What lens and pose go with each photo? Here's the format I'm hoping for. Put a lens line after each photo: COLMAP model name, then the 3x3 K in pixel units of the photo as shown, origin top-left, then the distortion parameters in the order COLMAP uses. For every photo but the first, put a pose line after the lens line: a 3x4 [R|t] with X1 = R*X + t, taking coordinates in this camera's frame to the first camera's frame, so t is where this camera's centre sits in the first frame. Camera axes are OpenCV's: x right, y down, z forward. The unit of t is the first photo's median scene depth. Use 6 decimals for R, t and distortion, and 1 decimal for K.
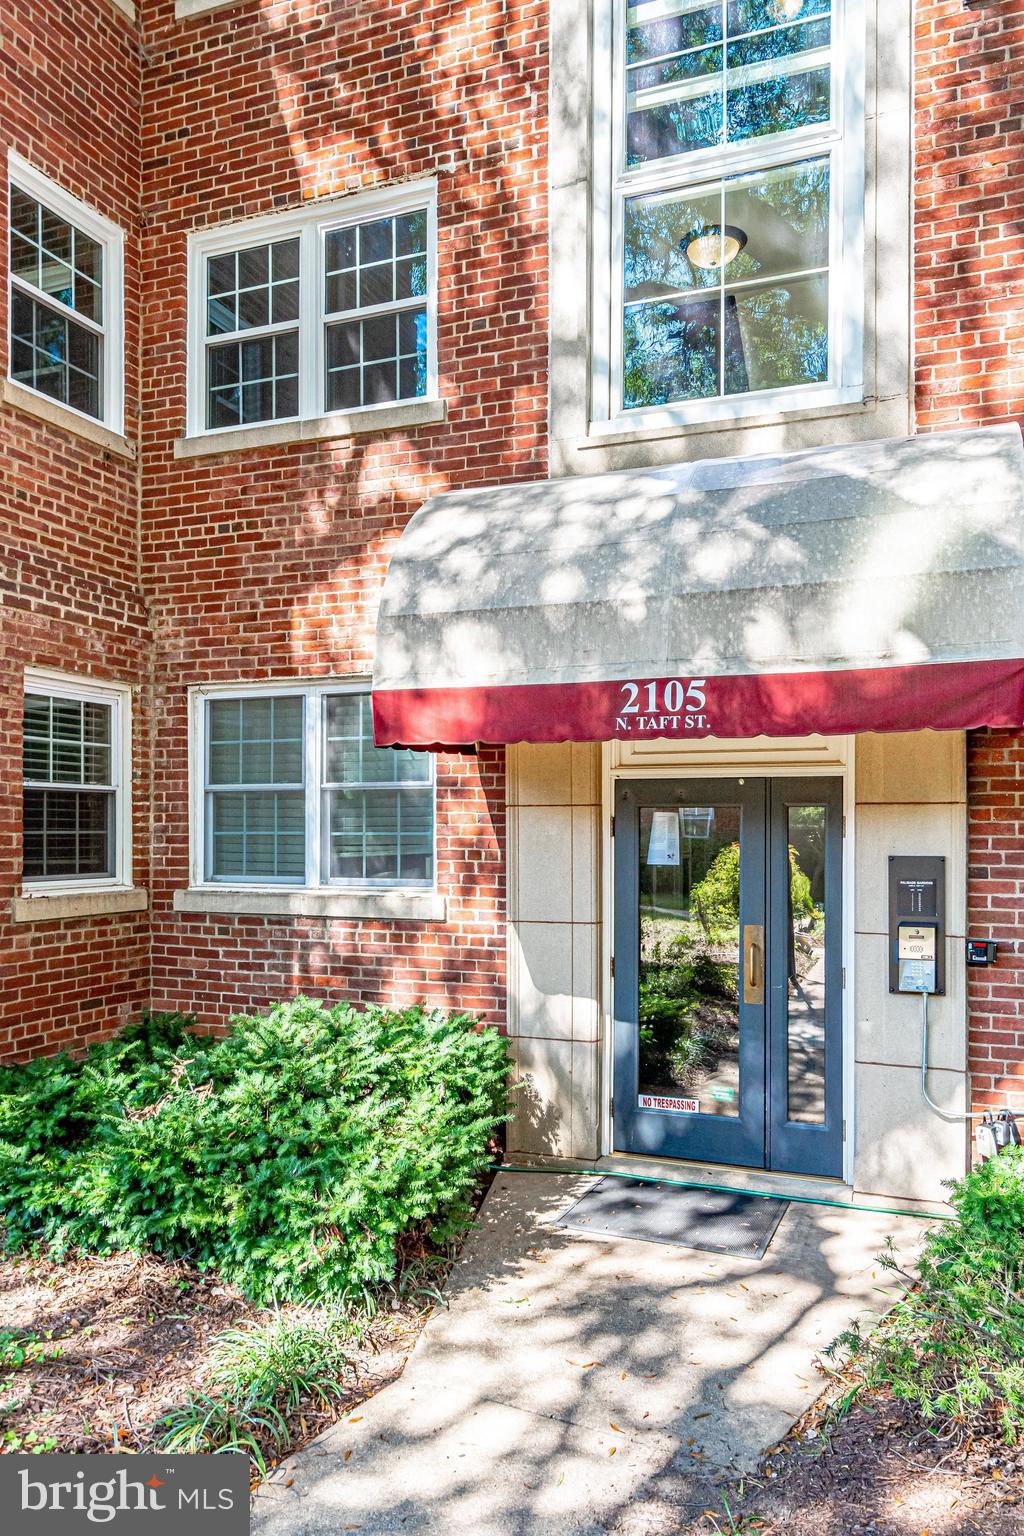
lens RADIAL K [[1097.6, 0, 511.4], [0, 1097.6, 772.0], [0, 0, 1]] dist [0.025382, 0.001553]
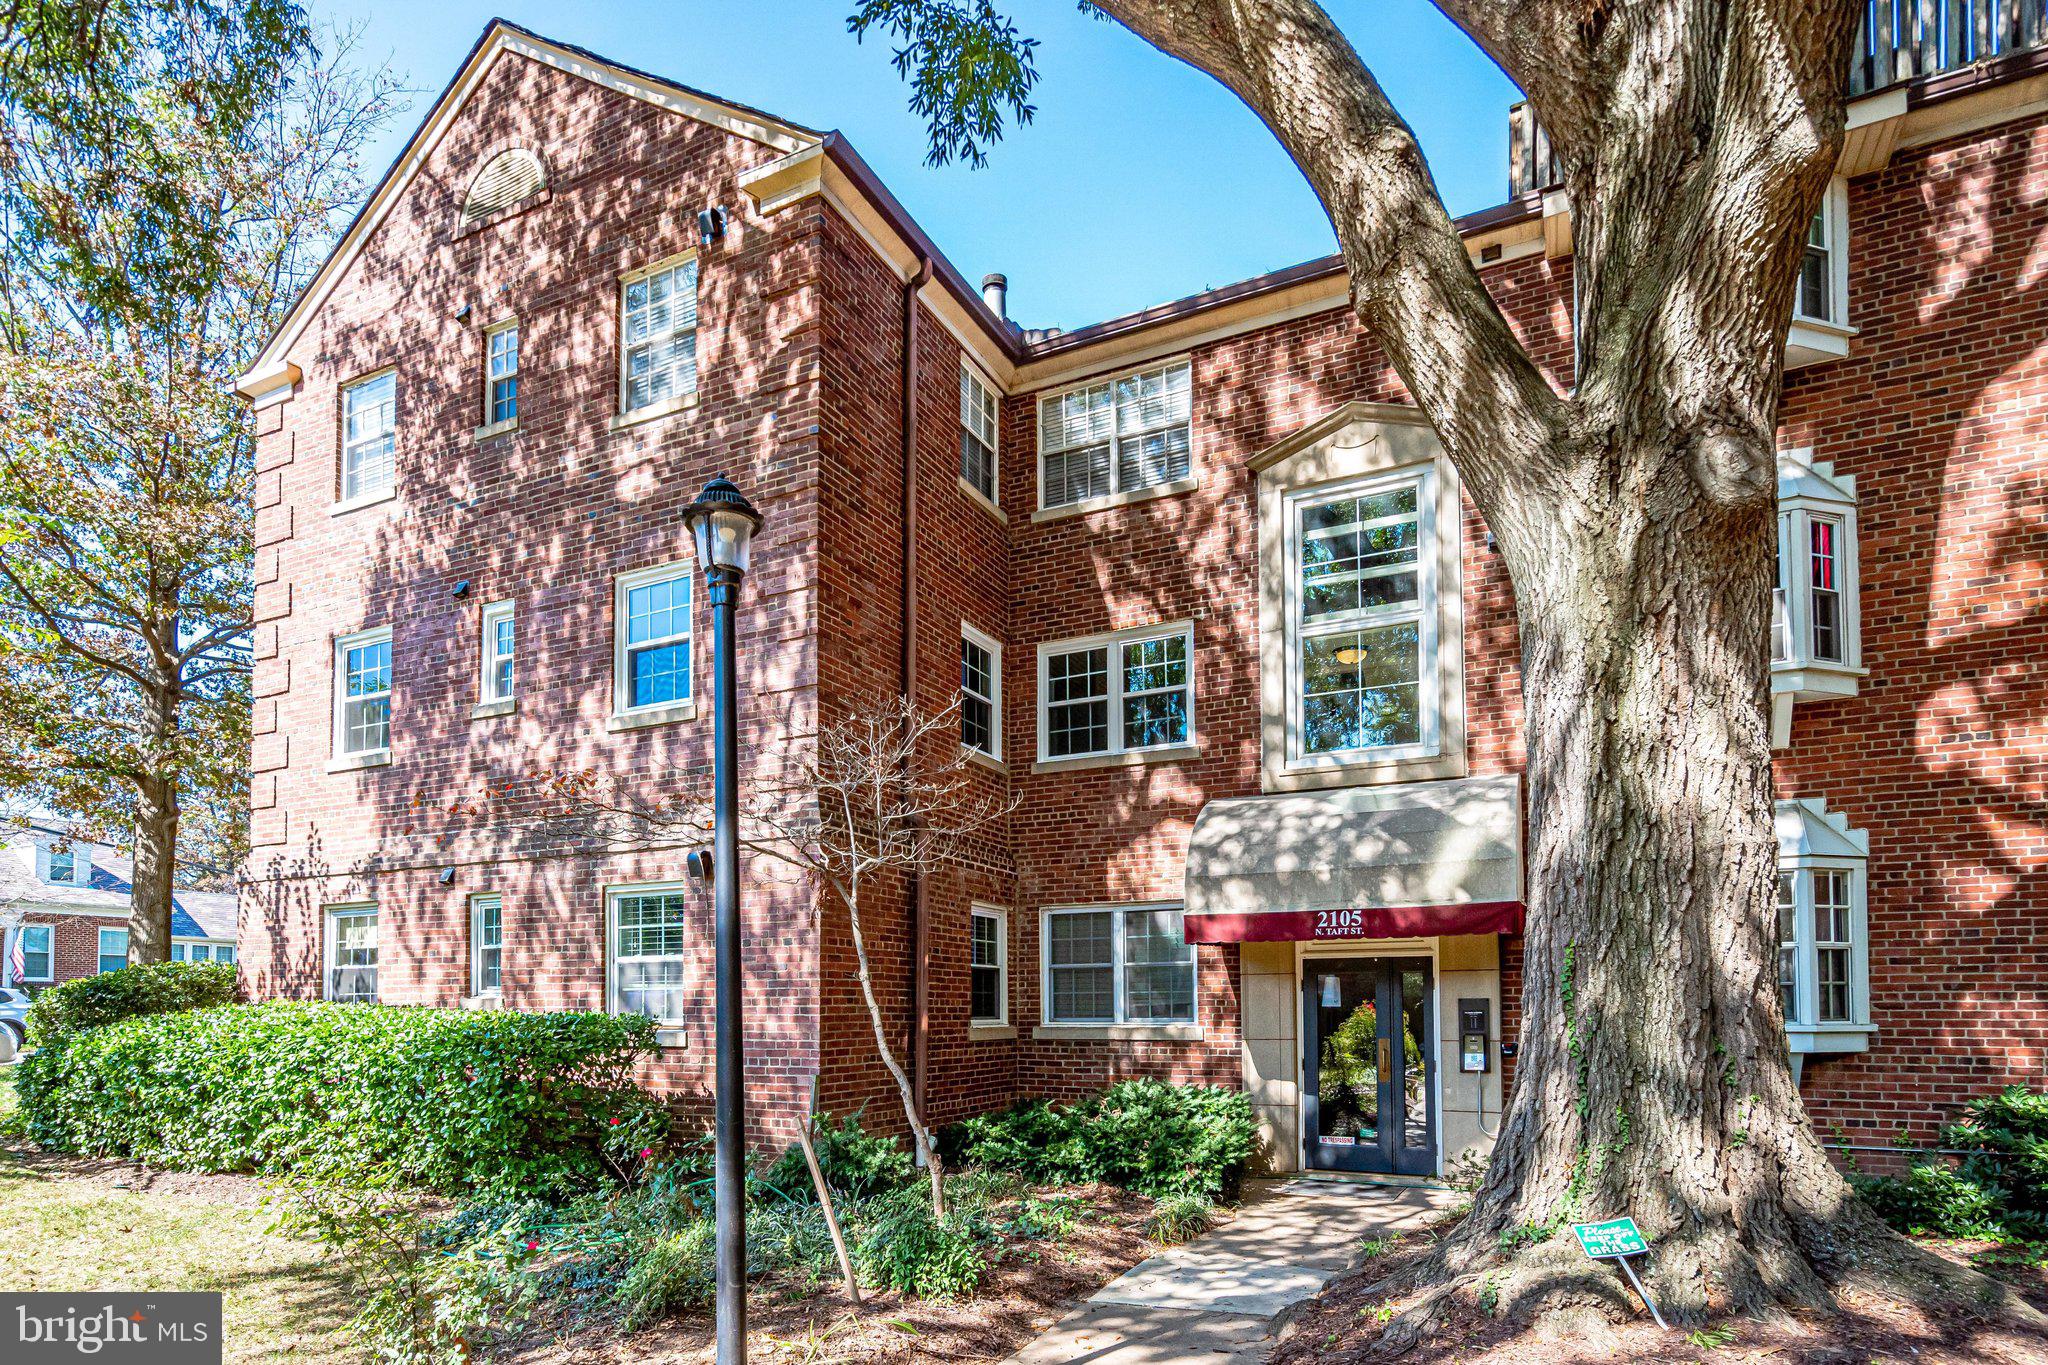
lens RADIAL K [[1114.5, 0, 1021.3], [0, 1114.5, 928.5], [0, 0, 1]] dist [-0.001000, -0.000700]
pose [[0.997128, -0.011517, -0.074859, -0.224901], [0.009982, 0.999733, -0.020837, -0.009985], [0.075079, 0.020030, 0.996976, -0.834411]]
